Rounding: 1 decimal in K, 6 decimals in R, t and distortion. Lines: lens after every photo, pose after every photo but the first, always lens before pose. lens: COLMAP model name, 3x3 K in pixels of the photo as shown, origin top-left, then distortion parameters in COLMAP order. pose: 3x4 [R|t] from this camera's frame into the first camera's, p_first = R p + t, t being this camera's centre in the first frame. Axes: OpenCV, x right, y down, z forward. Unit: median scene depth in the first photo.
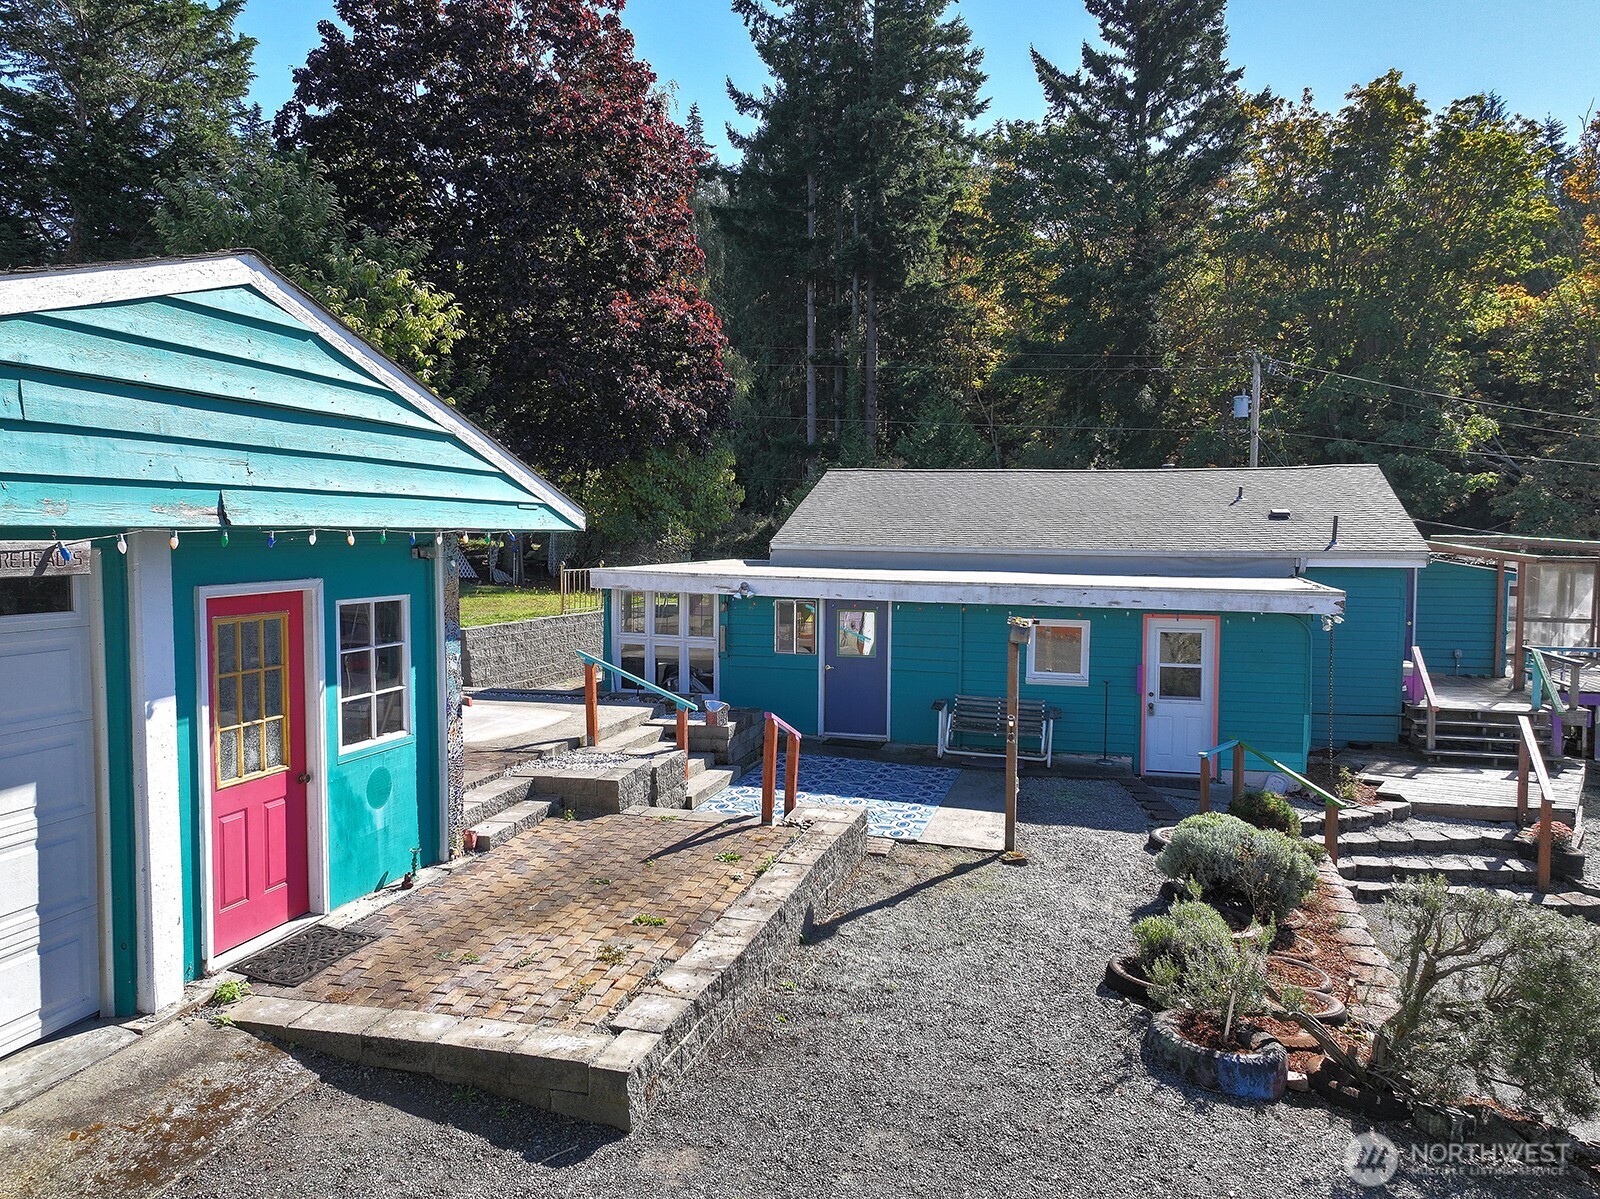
lens RADIAL K [[1132.4, 0, 827.6], [0, 1132.4, 633.4], [0, 0, 1]] dist [0.006288, -0.007112]
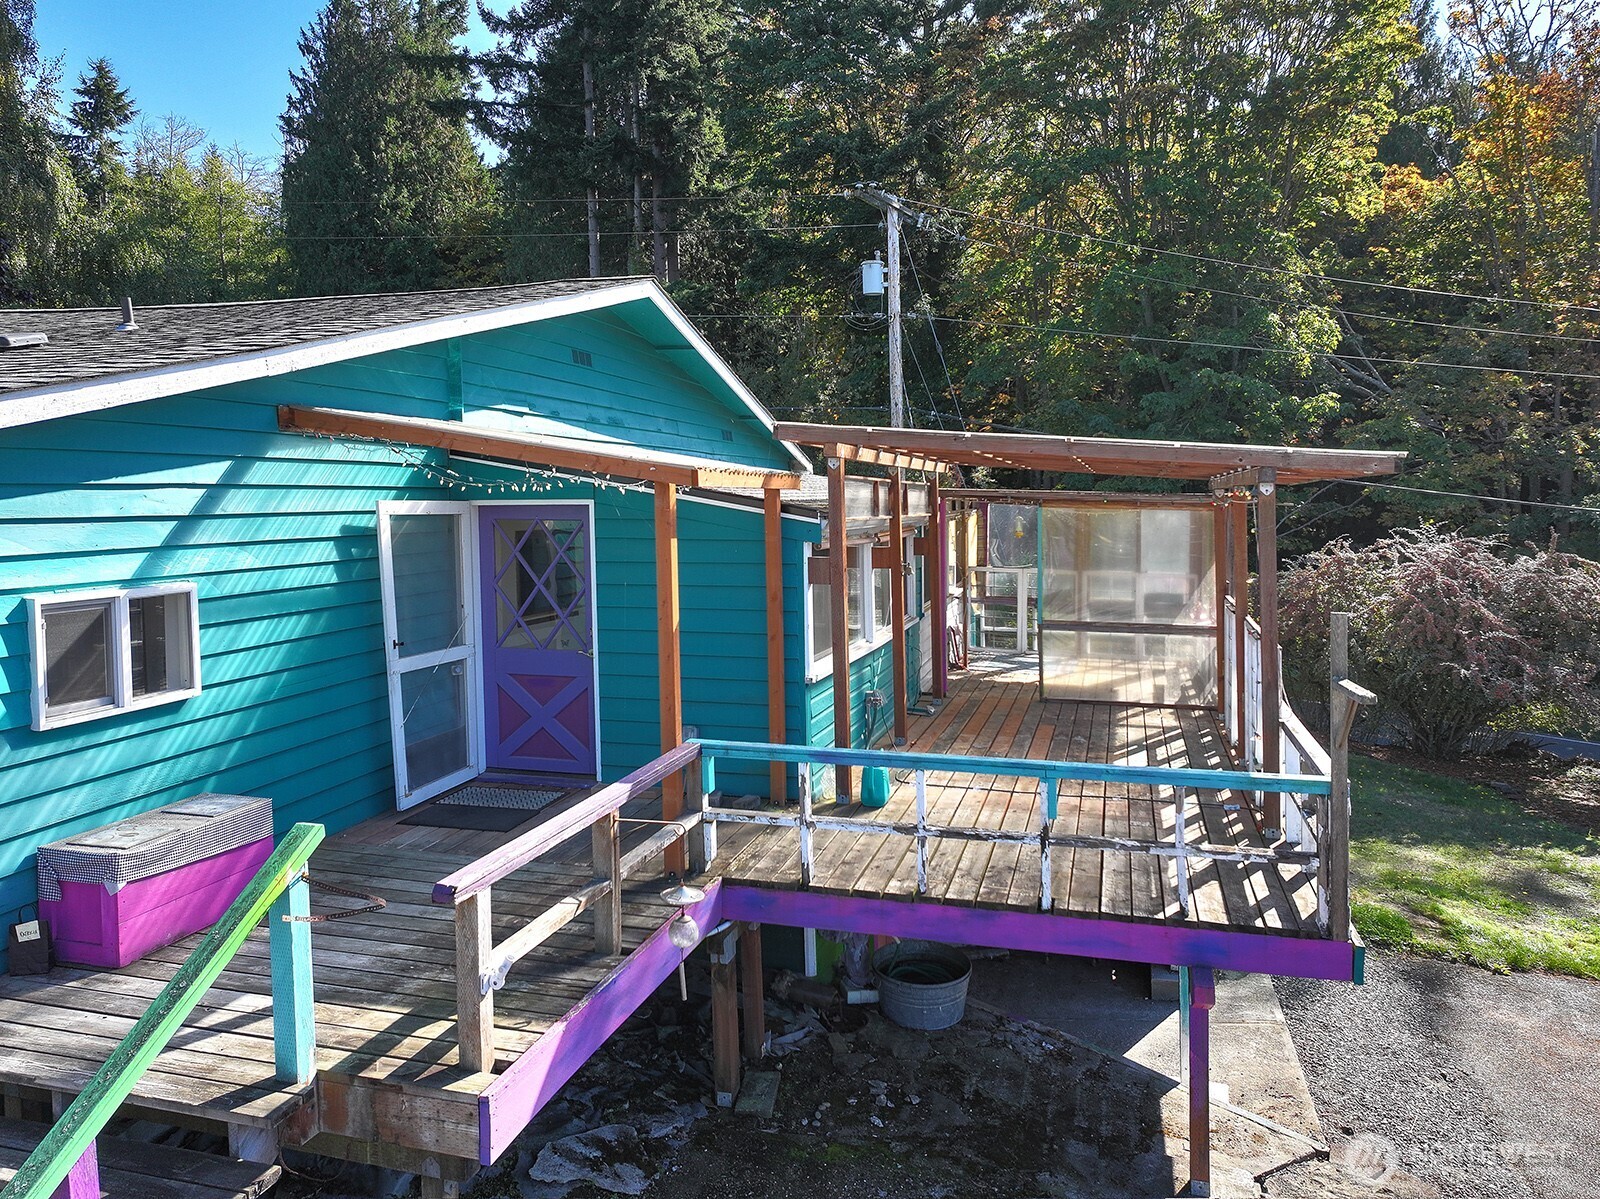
lens RADIAL K [[1132.4, 0, 834.7], [0, 1132.4, 552.0], [0, 0, 1]] dist [0.006288, -0.007112]
pose [[0.999897, -0.001223, -0.014283, 1.540589], [0.000597, 0.999042, -0.043748, -0.066668], [0.014322, 0.043735, 0.998941, 1.578453]]
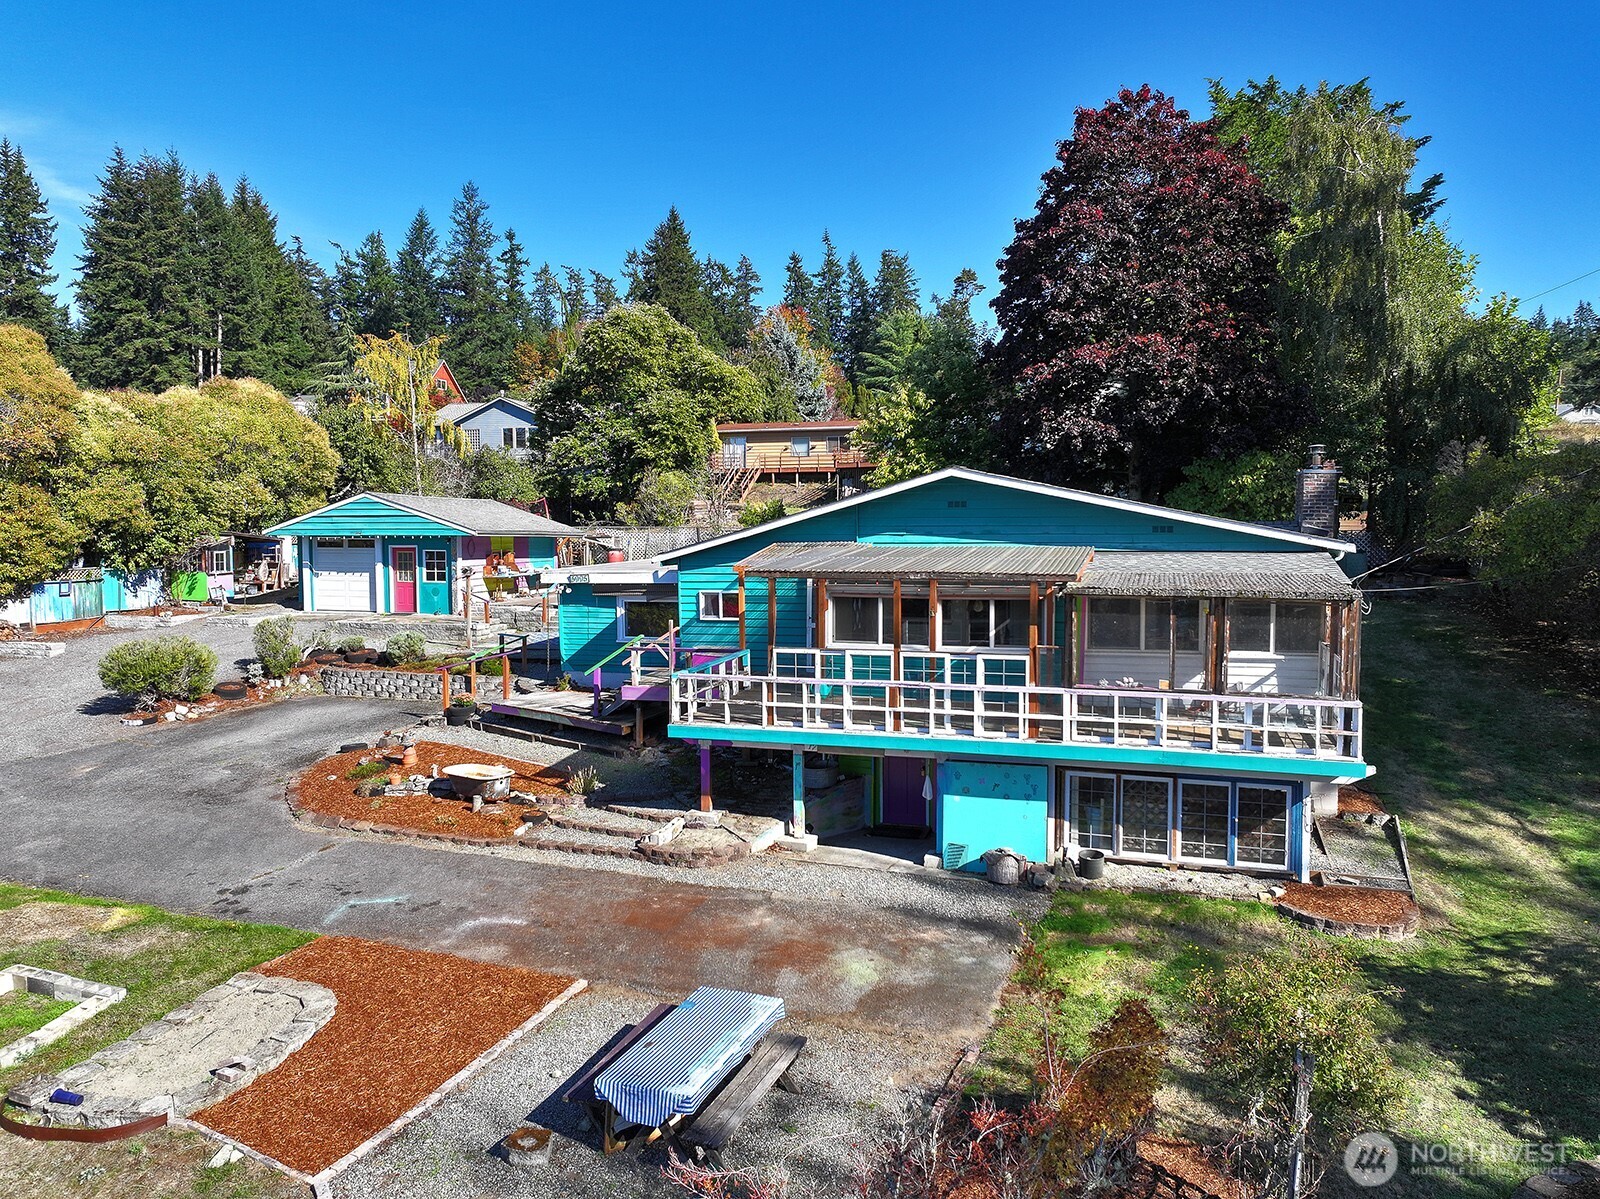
lens RADIAL K [[1132.4, 0, 803.0], [0, 1132.4, 597.4], [0, 0, 1]] dist [0.006288, -0.007112]
pose [[-0.055027, 0.062106, -0.996552, 3.857007], [-0.086353, 0.994028, 0.066717, -0.259371], [0.994744, 0.089727, -0.049336, 2.565518]]
